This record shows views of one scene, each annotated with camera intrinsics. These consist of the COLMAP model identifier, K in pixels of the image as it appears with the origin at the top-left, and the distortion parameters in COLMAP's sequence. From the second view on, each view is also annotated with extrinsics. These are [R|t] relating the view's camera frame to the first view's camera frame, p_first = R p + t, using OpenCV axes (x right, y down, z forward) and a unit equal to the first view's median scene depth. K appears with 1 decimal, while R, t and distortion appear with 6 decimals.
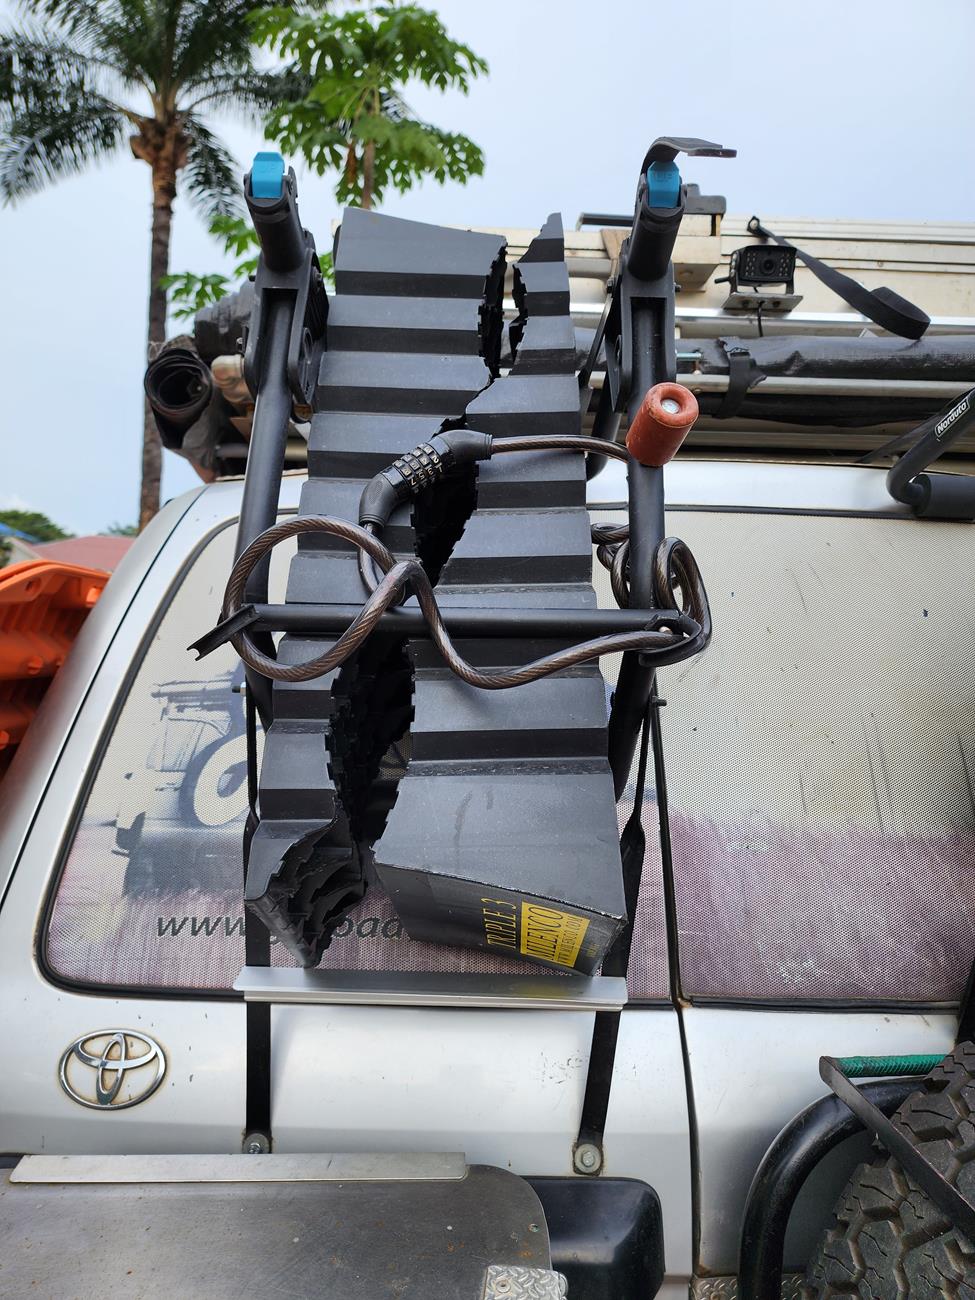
lens RADIAL K [[867.2, 0, 489.4], [0, 867.2, 627.6], [0, 0, 1]] dist [0.039611, -0.048342]
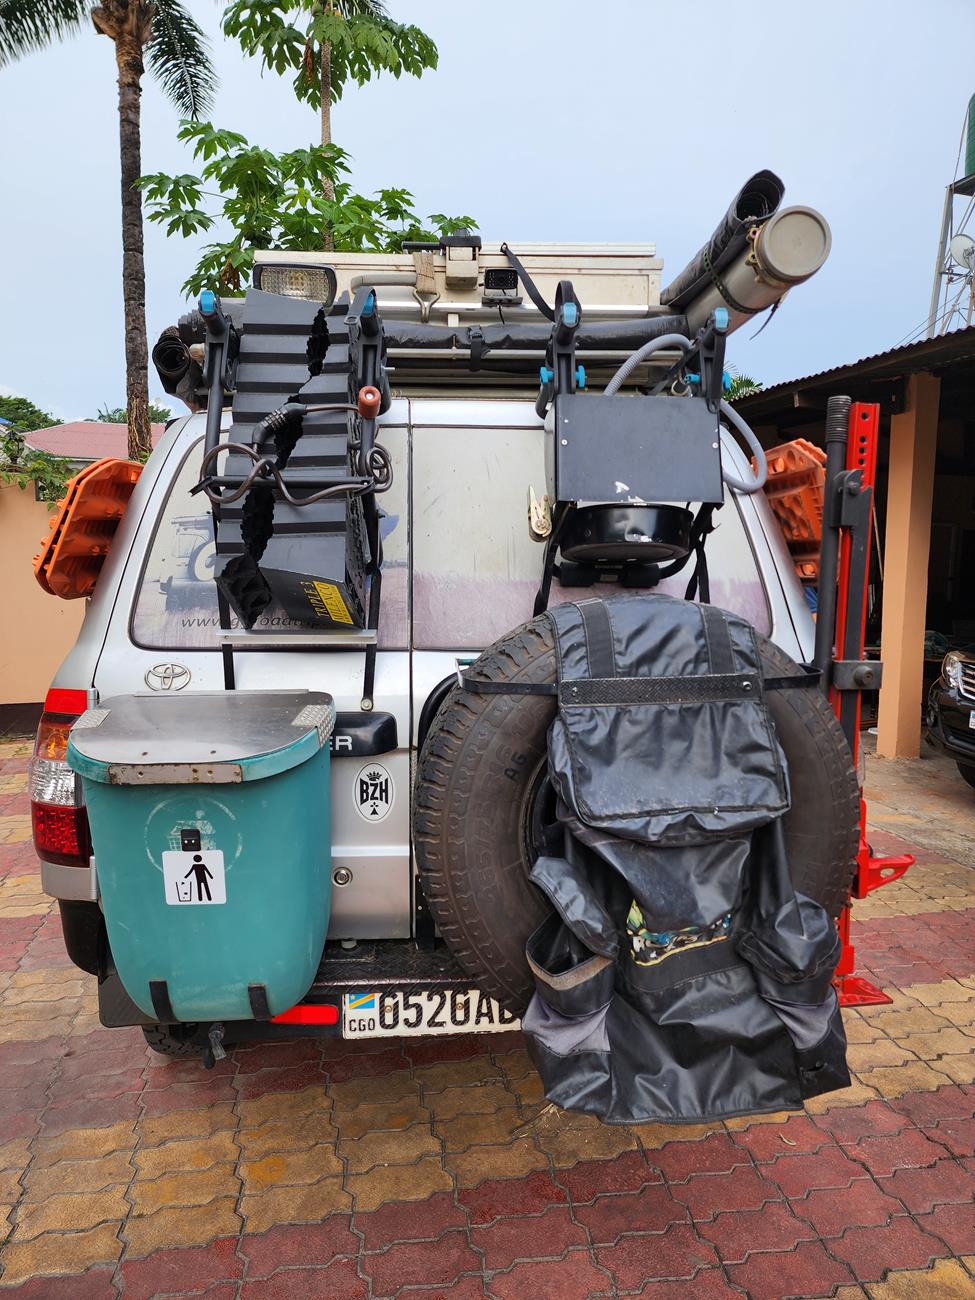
lens RADIAL K [[867.2, 0, 489.4], [0, 867.2, 627.6], [0, 0, 1]] dist [0.039611, -0.048342]
pose [[0.999835, -0.018097, 0.001622, 0.373699], [0.017714, 0.990736, 0.134644, 0.058317], [-0.004043, -0.134593, 0.990893, -1.125495]]
